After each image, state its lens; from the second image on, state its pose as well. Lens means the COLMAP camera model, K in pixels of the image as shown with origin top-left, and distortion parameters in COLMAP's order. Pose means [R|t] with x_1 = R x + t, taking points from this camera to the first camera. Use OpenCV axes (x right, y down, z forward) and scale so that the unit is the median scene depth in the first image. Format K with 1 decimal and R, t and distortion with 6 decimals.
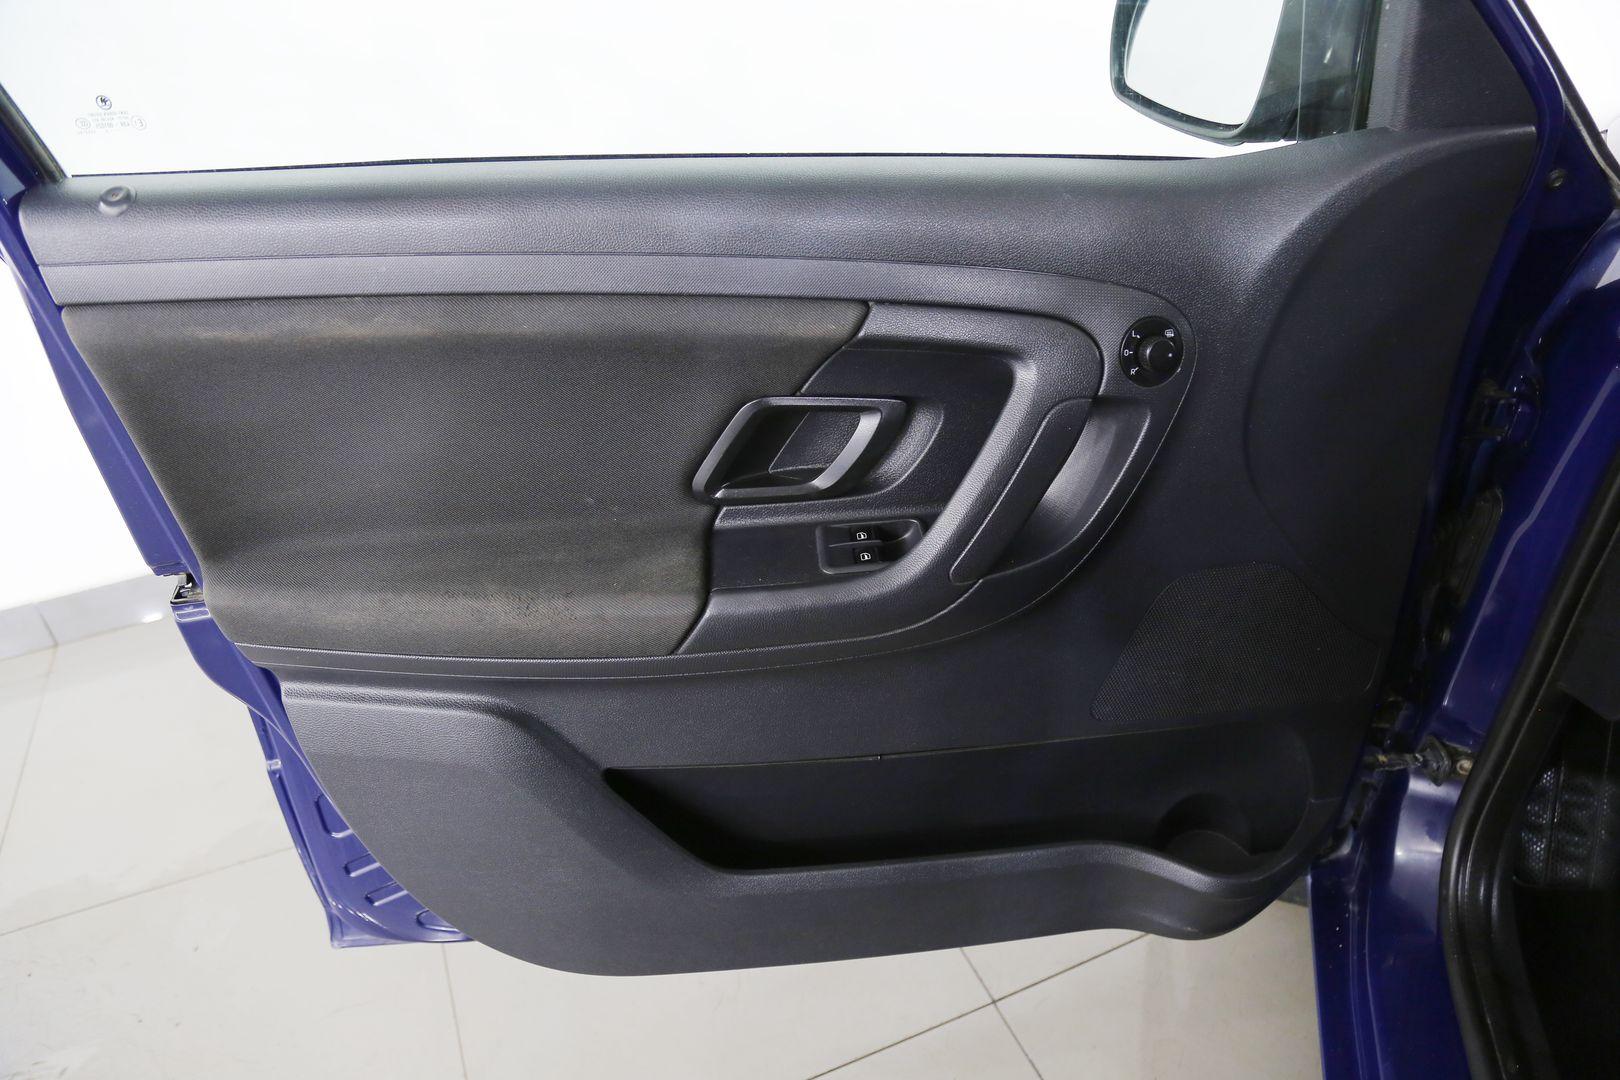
lens RADIAL K [[1062.9, 0, 810.0], [0, 1062.9, 540.0], [0, 0, 1]] dist [-0.075960, 0.000432]
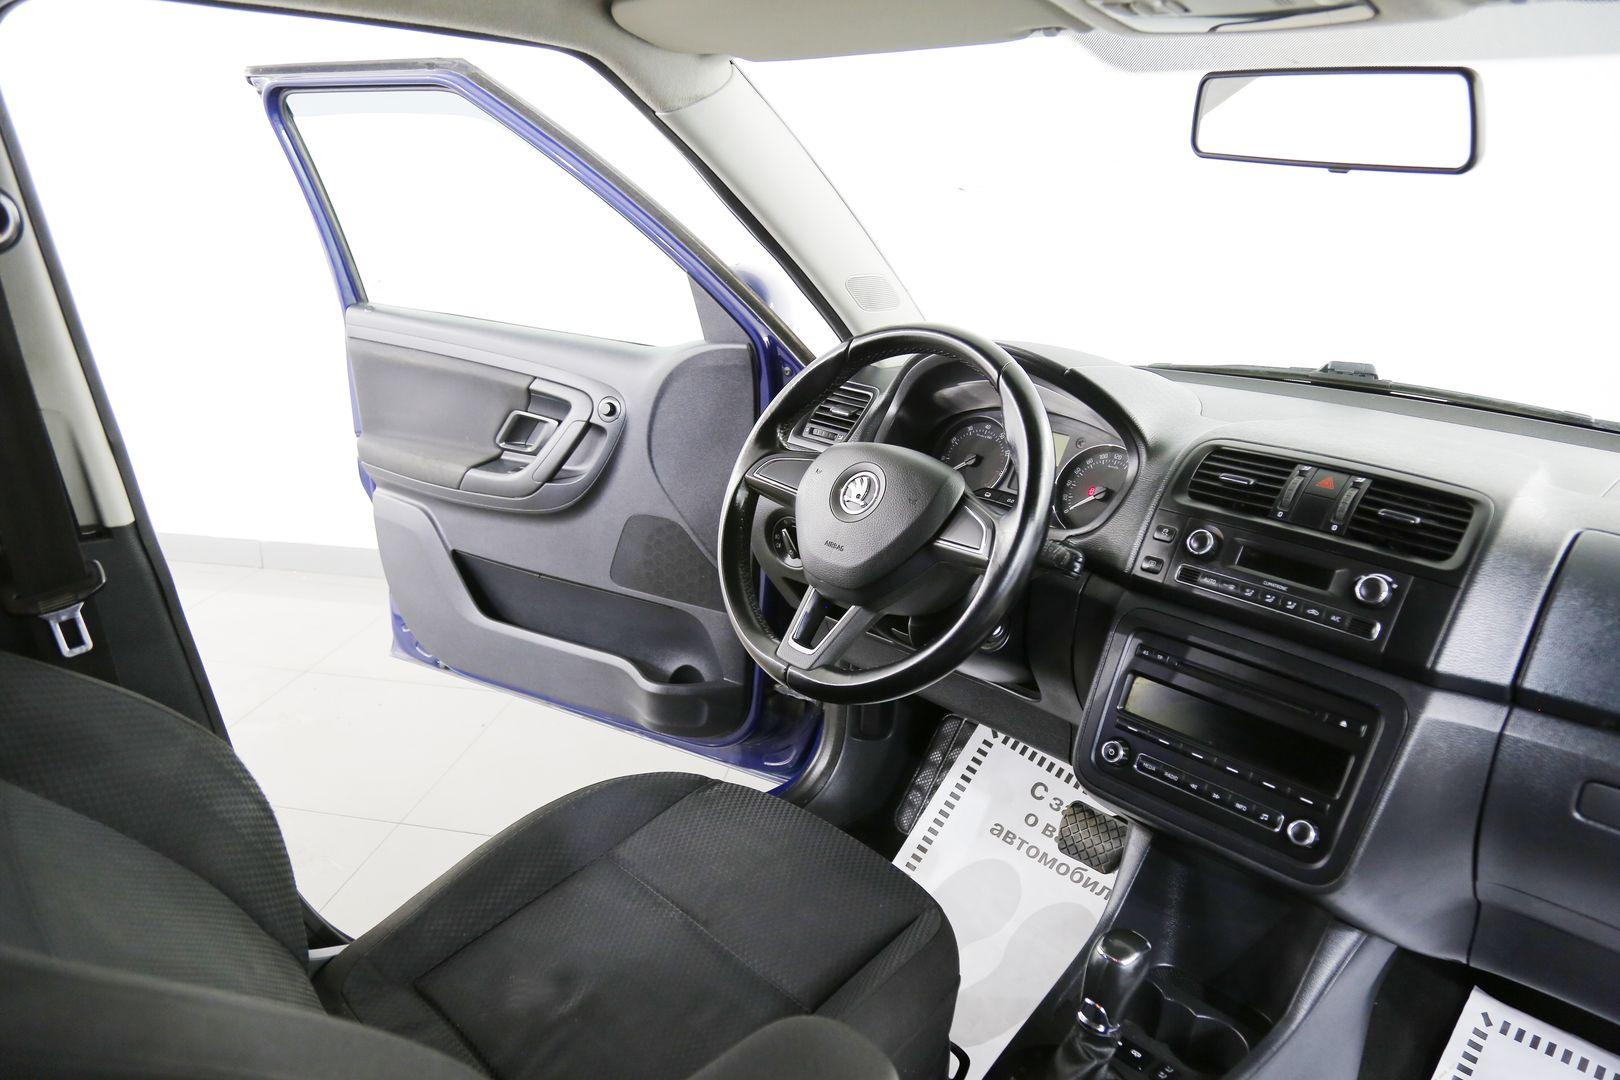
lens RADIAL K [[1087.5, 0, 810.0], [0, 1087.5, 540.0], [0, 0, 1]] dist [-0.076365, 0.001598]
pose [[0.860127, 0.223198, -0.458654, 1.929254], [-0.311629, 0.941800, -0.126093, 0.292391], [0.403817, 0.251386, 0.879623, -1.035544]]
